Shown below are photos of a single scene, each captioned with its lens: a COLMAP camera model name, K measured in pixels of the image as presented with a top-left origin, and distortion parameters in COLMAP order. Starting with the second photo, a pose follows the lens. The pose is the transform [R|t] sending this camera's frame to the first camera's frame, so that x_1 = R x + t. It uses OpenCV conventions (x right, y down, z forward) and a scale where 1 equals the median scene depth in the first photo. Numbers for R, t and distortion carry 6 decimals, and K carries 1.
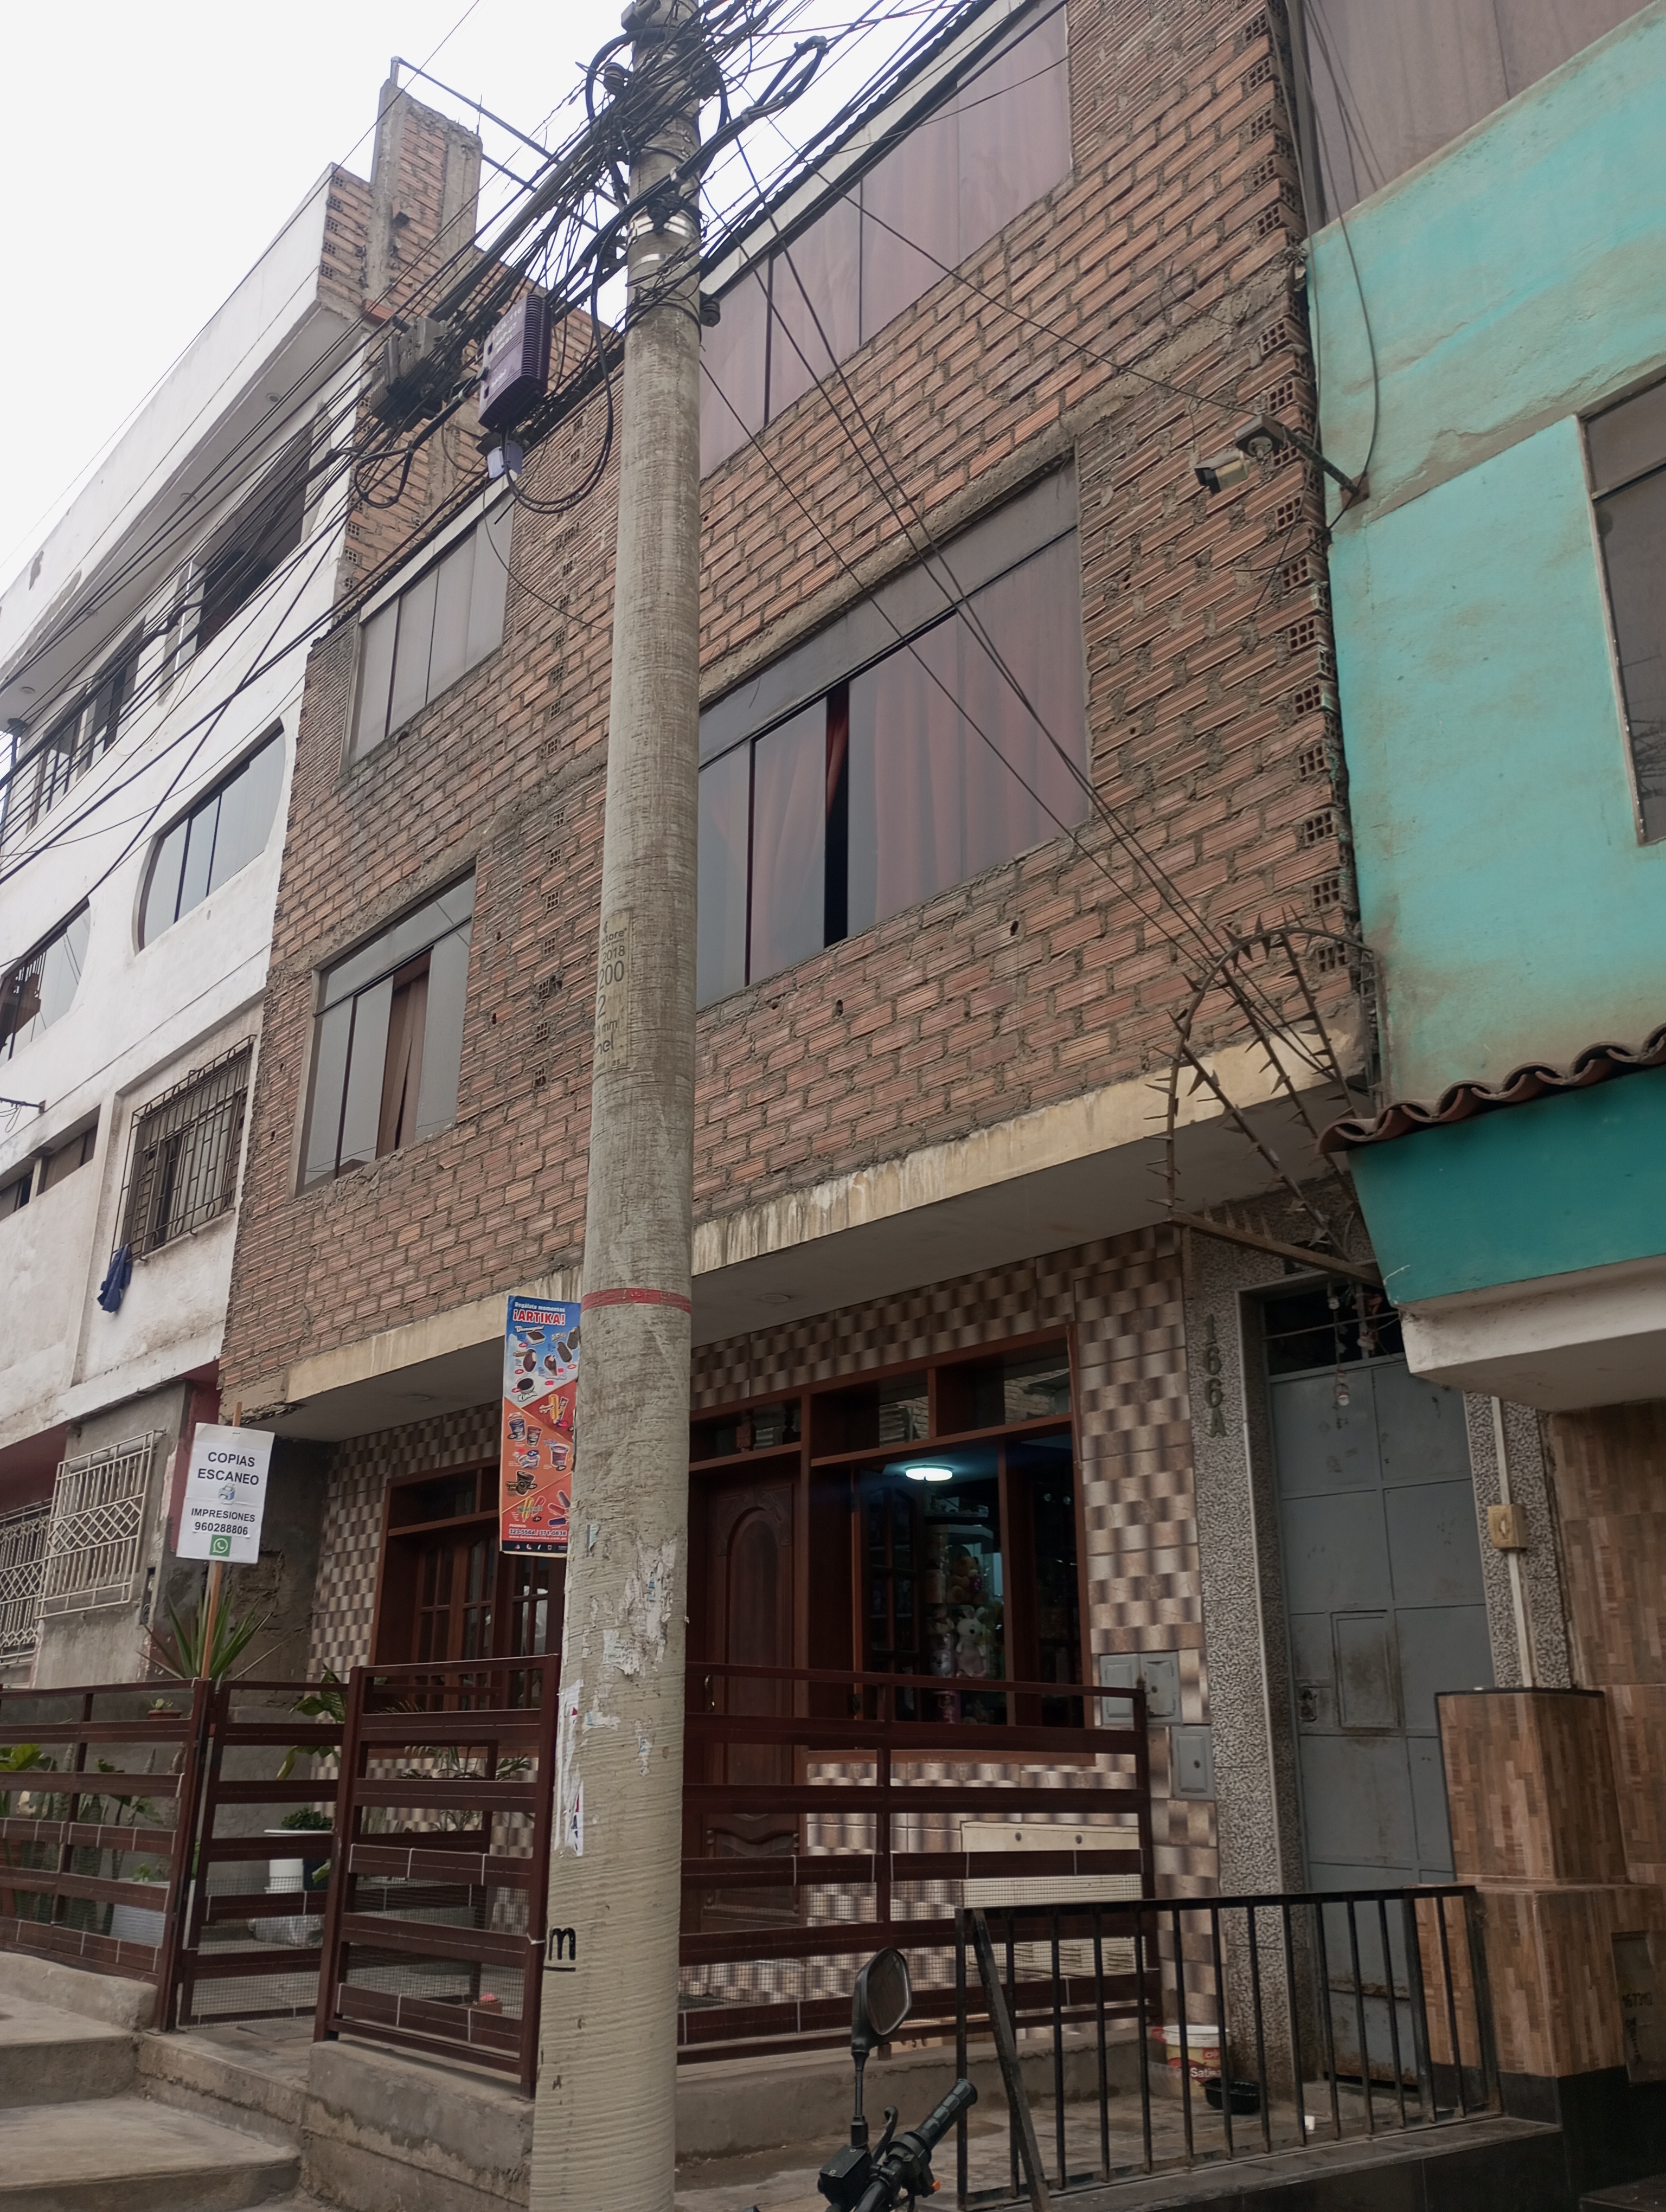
lens RADIAL K [[1815.8, 0, 833.6], [0, 1815.8, 1091.5], [0, 0, 1]] dist [0.068135, -0.083162]
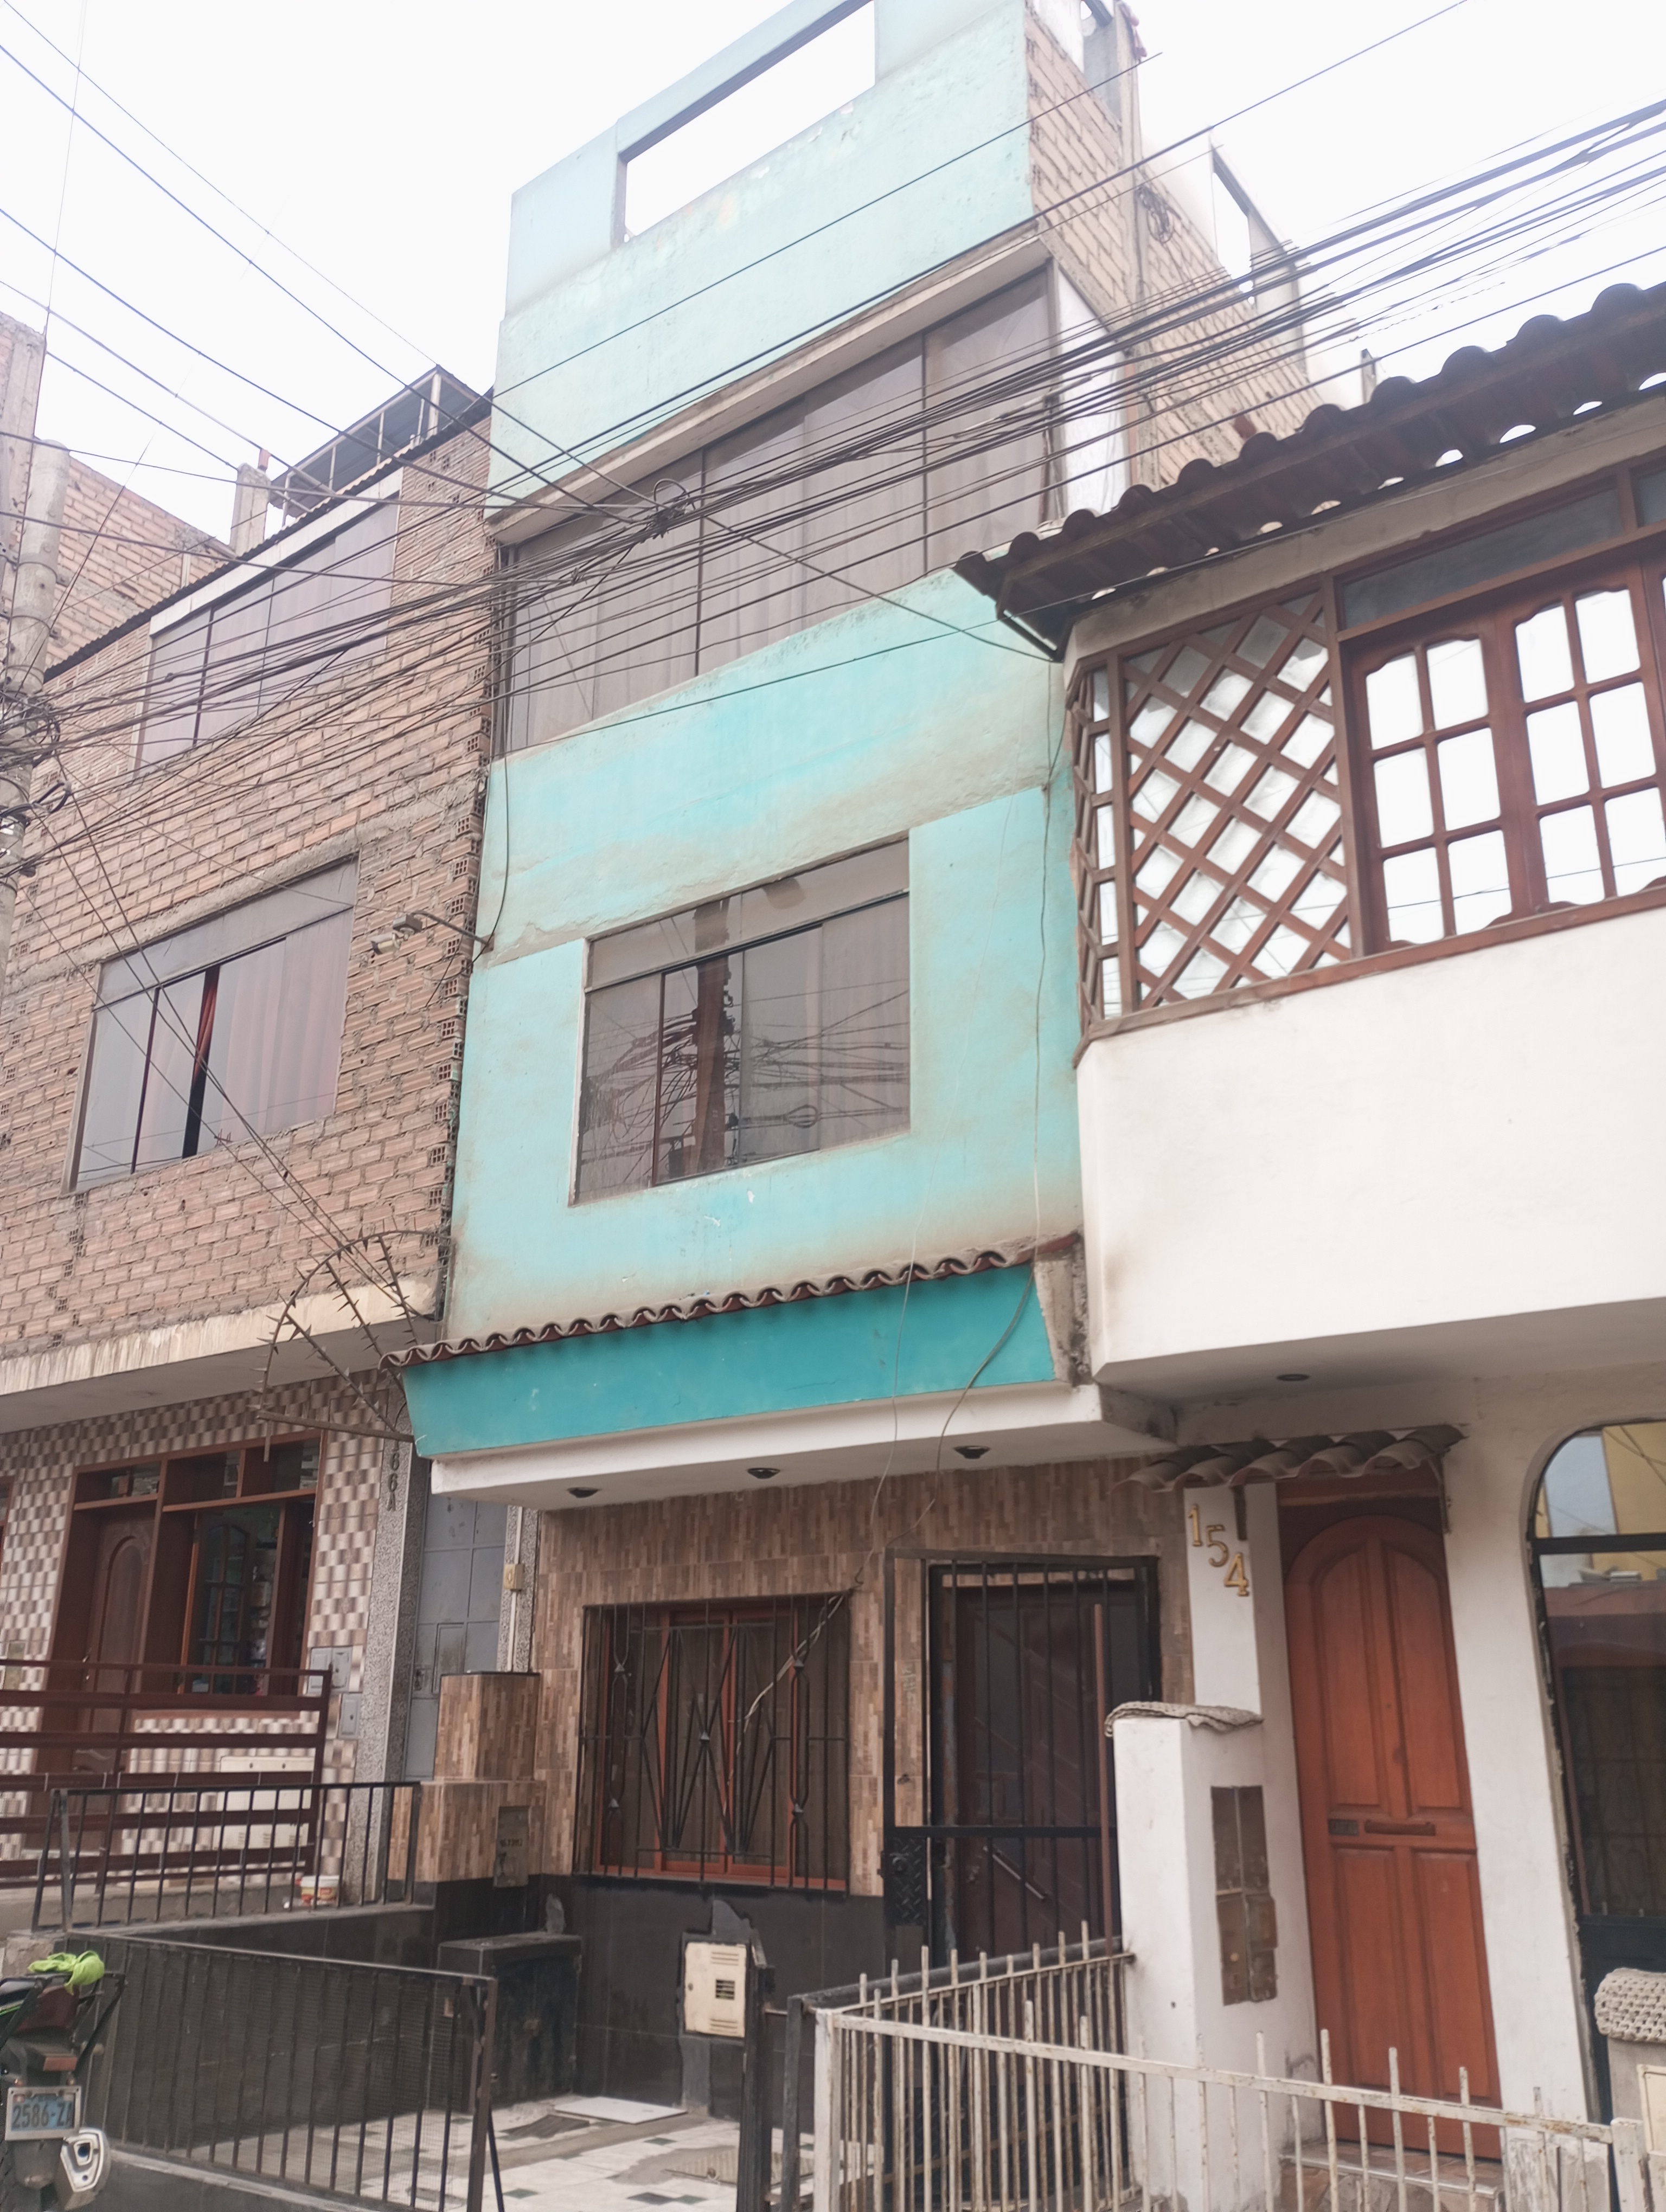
lens RADIAL K [[1815.8, 0, 833.8], [0, 1815.8, 1100.4], [0, 0, 1]] dist [0.068135, -0.083162]
pose [[0.981050, 0.062504, 0.183393, 0.270916], [-0.067162, 0.997556, 0.019290, -0.217575], [-0.181739, -0.031241, 0.982850, -0.600816]]
